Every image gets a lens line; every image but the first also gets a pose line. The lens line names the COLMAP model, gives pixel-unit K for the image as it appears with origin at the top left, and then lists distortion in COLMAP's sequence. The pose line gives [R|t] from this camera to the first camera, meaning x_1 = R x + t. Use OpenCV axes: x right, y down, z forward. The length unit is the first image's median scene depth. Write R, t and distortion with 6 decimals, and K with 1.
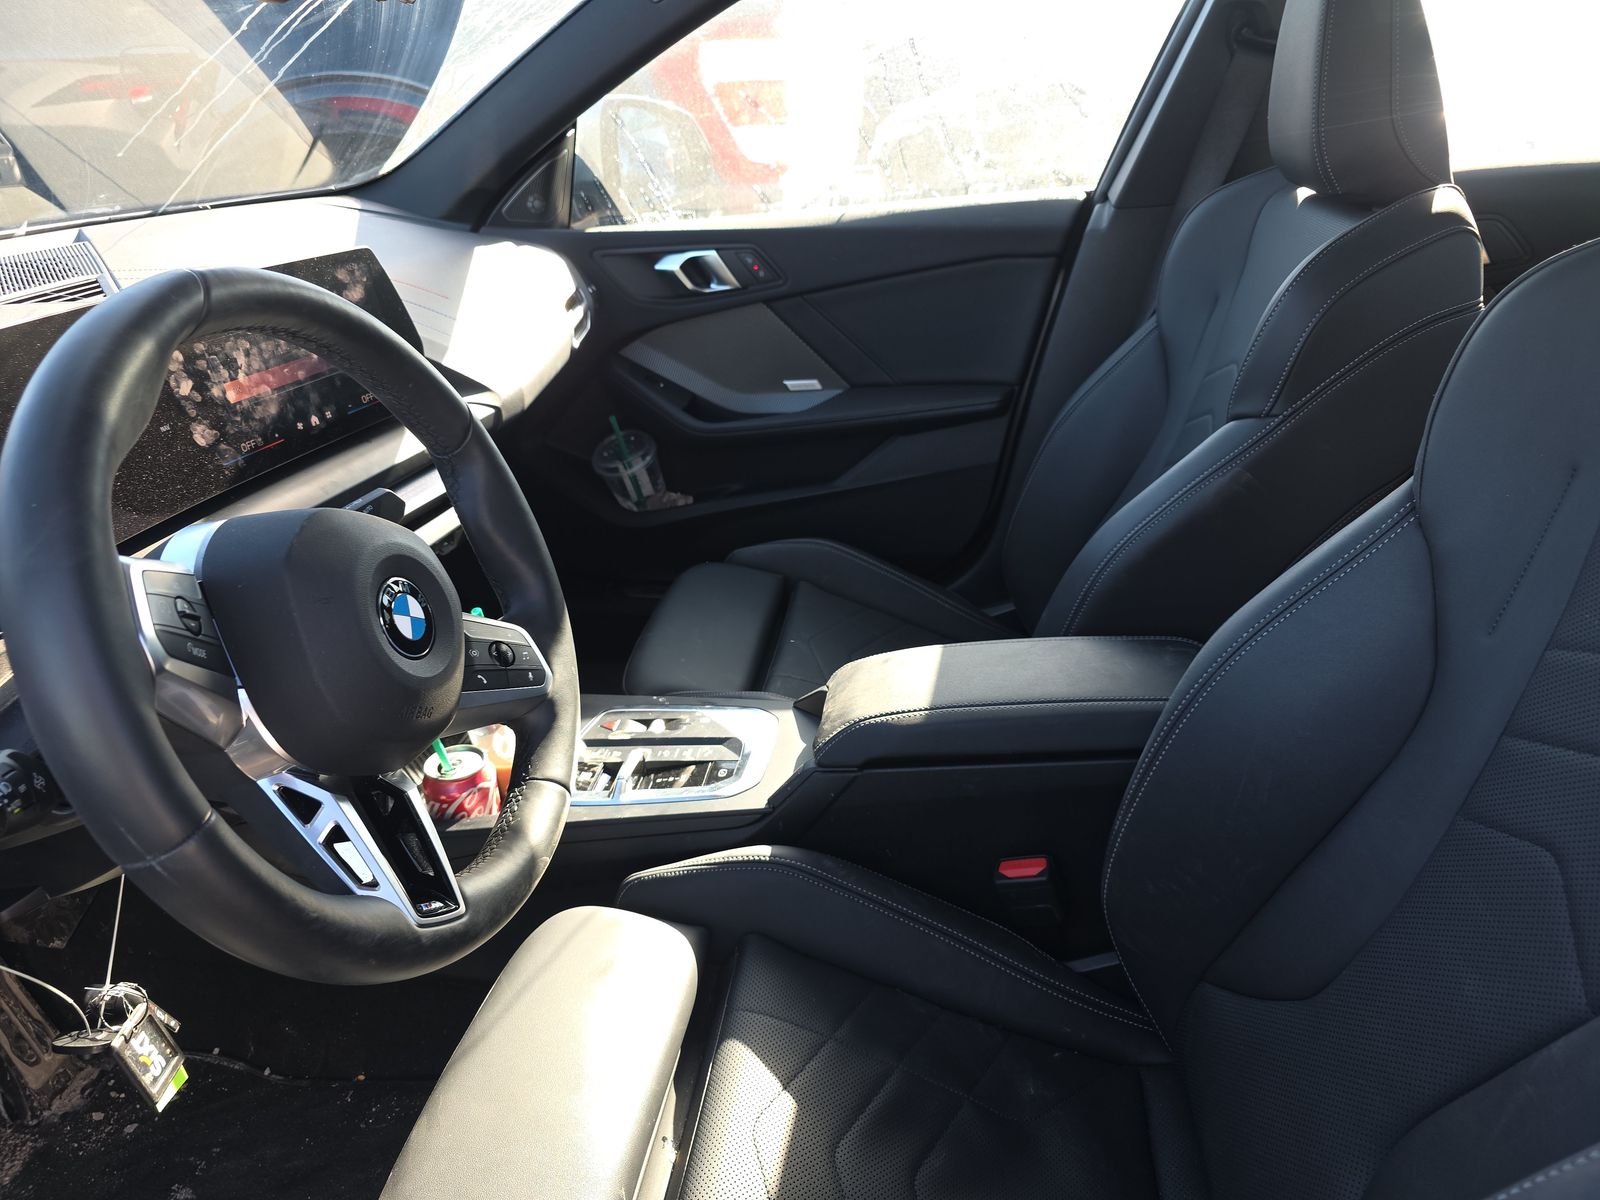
lens RADIAL K [[1107.4, 0, 809.7], [0, 1107.4, 566.8], [0, 0, 1]] dist [0.066972, -0.067338]
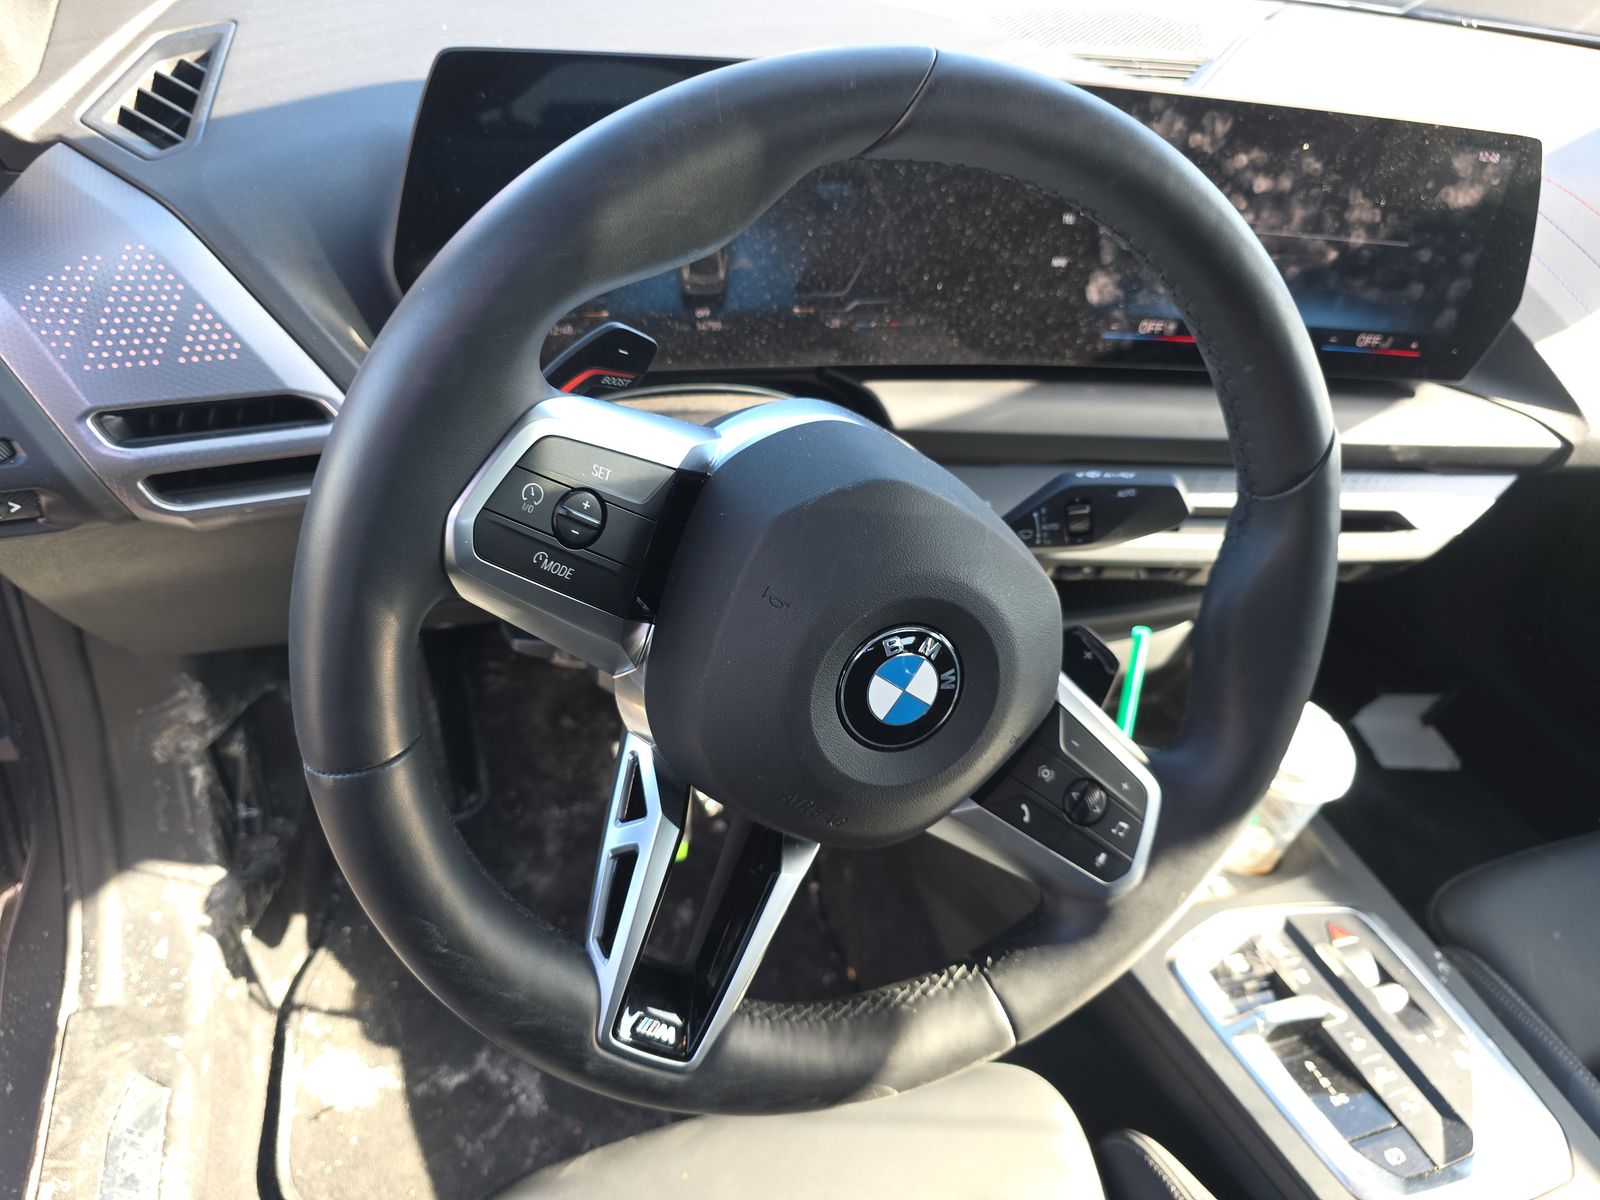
lens RADIAL K [[1107.4, 0, 809.7], [0, 1107.4, 566.8], [0, 0, 1]] dist [0.066972, -0.067338]
pose [[0.441890, 0.600851, -0.666117, -0.006075], [-0.500705, 0.781319, 0.372606, -0.151483], [0.744330, 0.168877, 0.646106, 0.383808]]
